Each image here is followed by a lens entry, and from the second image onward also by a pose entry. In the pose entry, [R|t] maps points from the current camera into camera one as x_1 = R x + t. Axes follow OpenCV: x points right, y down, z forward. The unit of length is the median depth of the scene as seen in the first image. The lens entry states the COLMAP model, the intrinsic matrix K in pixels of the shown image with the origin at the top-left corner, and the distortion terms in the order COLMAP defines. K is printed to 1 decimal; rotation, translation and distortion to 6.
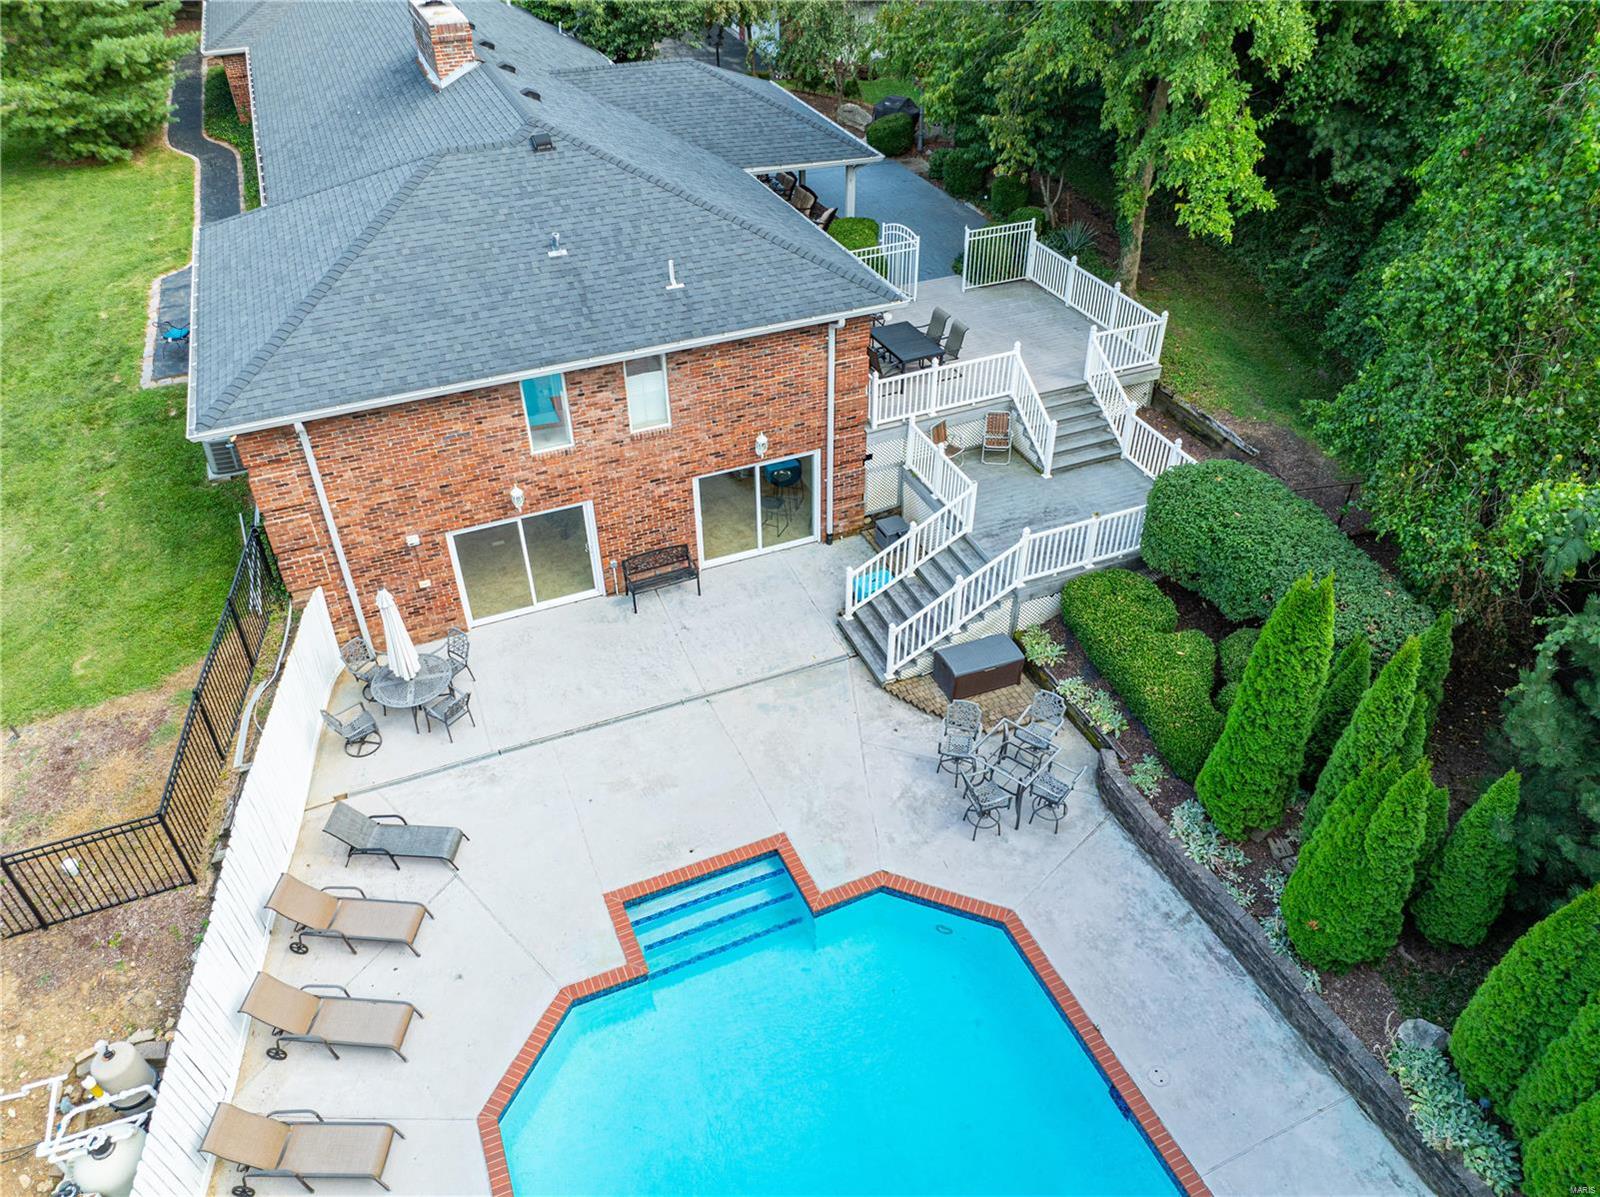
lens RADIAL K [[1128.4, 0, 806.7], [0, 1128.4, 604.1], [0, 0, 1]] dist [-0.019598, -0.011966]
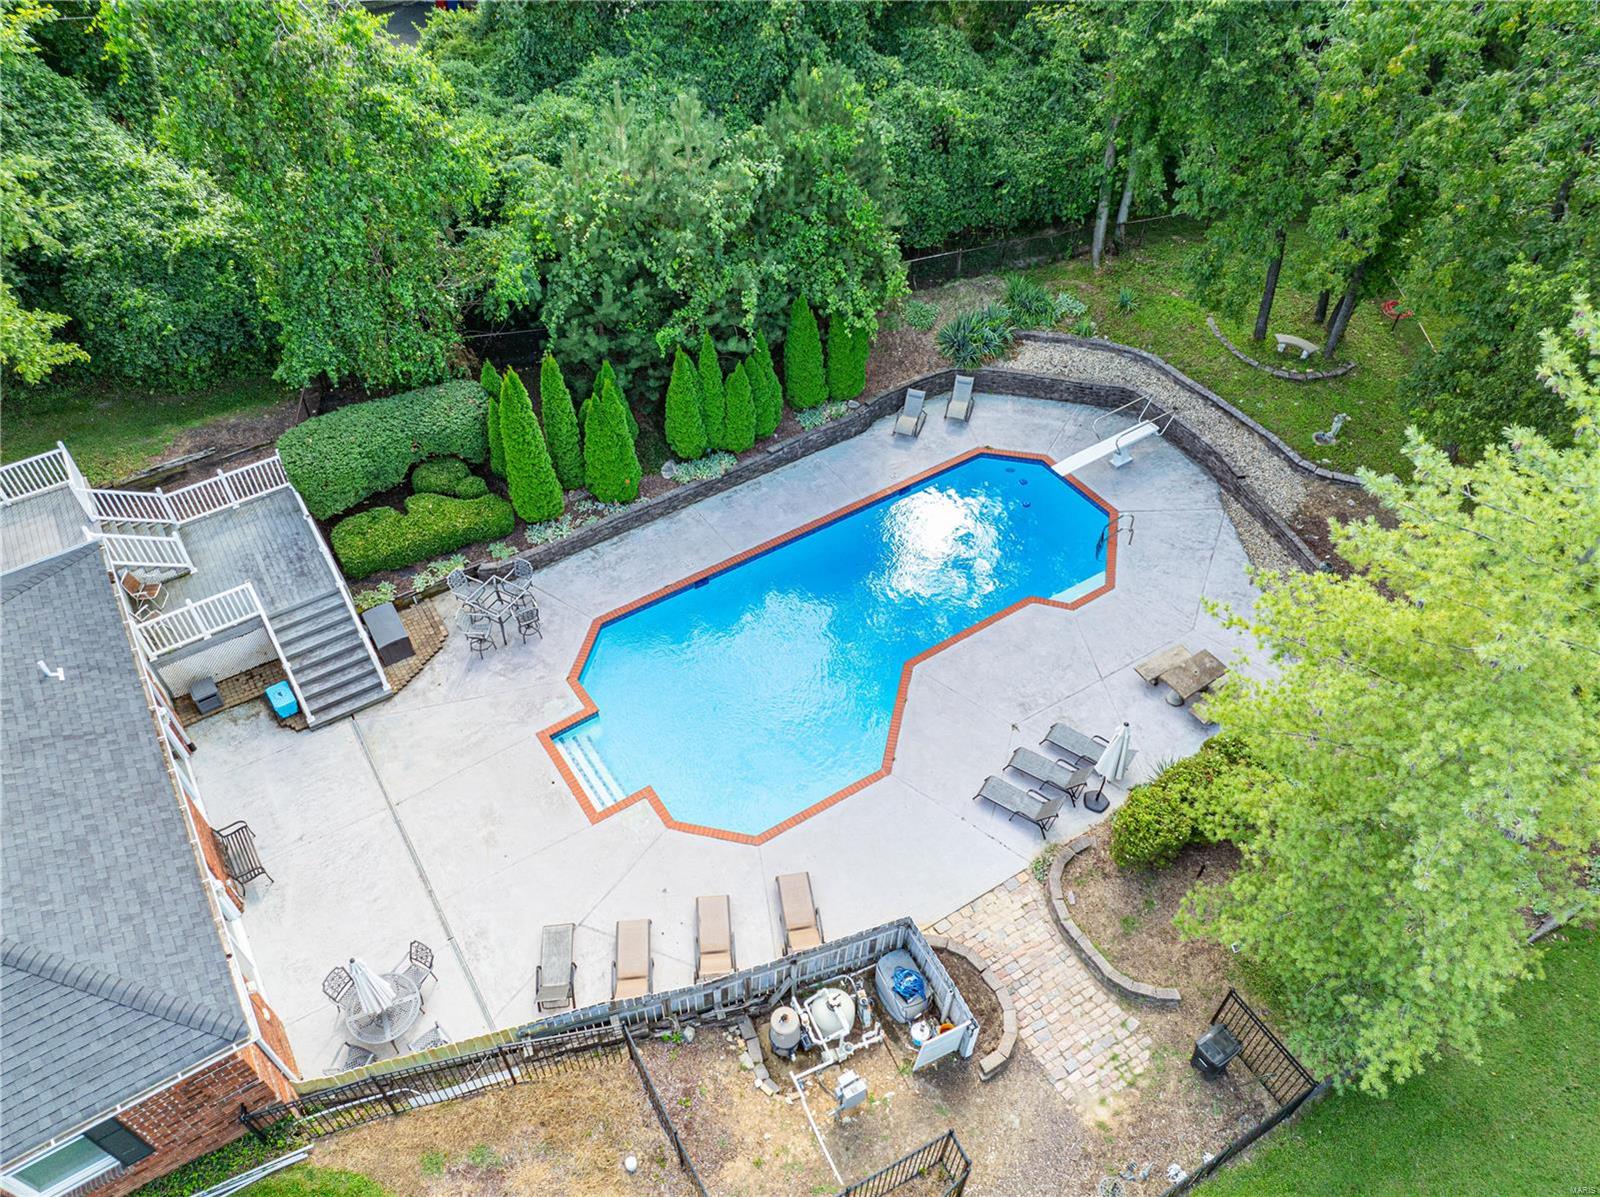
lens RADIAL K [[1130.4, 0, 791.7], [0, 1130.4, 599.5], [0, 0, 1]] dist [-0.050905, 0.033955]
pose [[-0.162363, -0.711472, 0.683700, -0.874285], [0.613775, 0.469711, 0.634549, -0.556467], [-0.772605, 0.522665, 0.360420, 0.108783]]
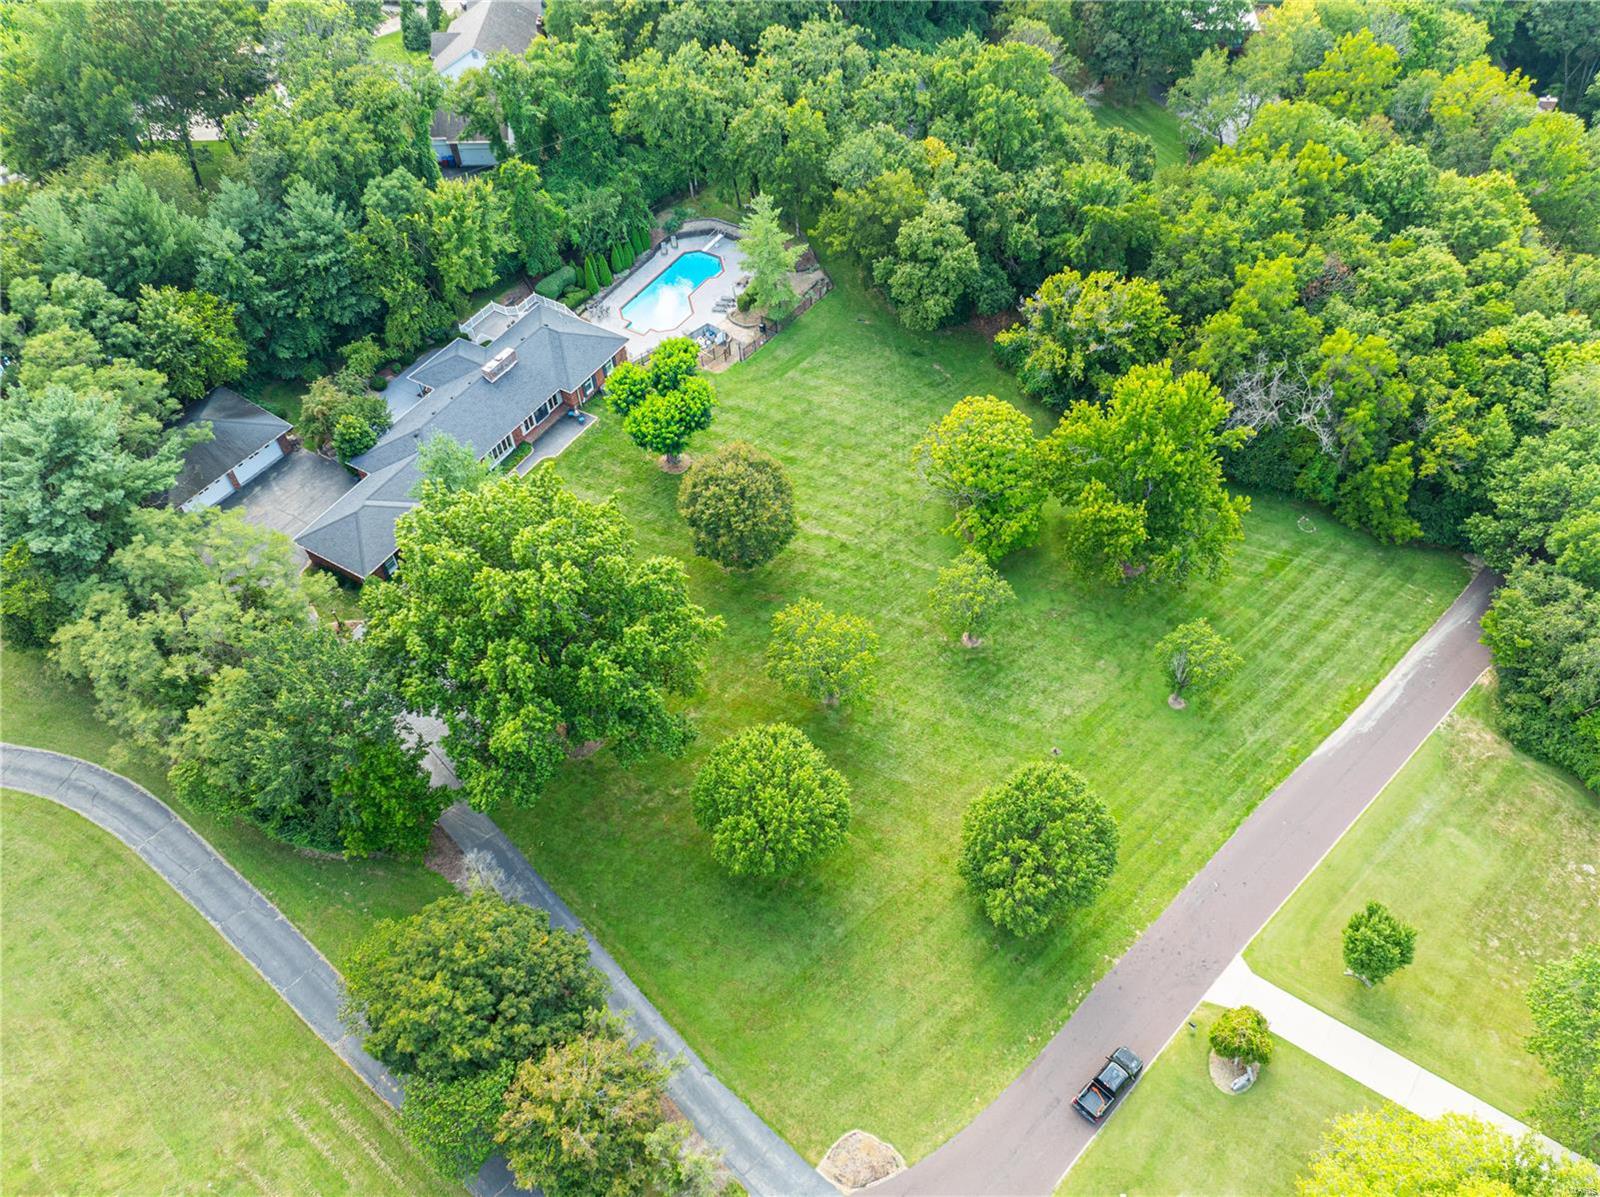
lens RADIAL K [[1128.4, 0, 806.7], [0, 1128.4, 604.1], [0, 0, 1]] dist [-0.019598, -0.011966]
pose [[-0.580816, -0.639388, 0.503821, -4.910584], [0.500375, 0.207763, 0.840511, -4.403858], [-0.642088, 0.740282, 0.199262, 0.122225]]
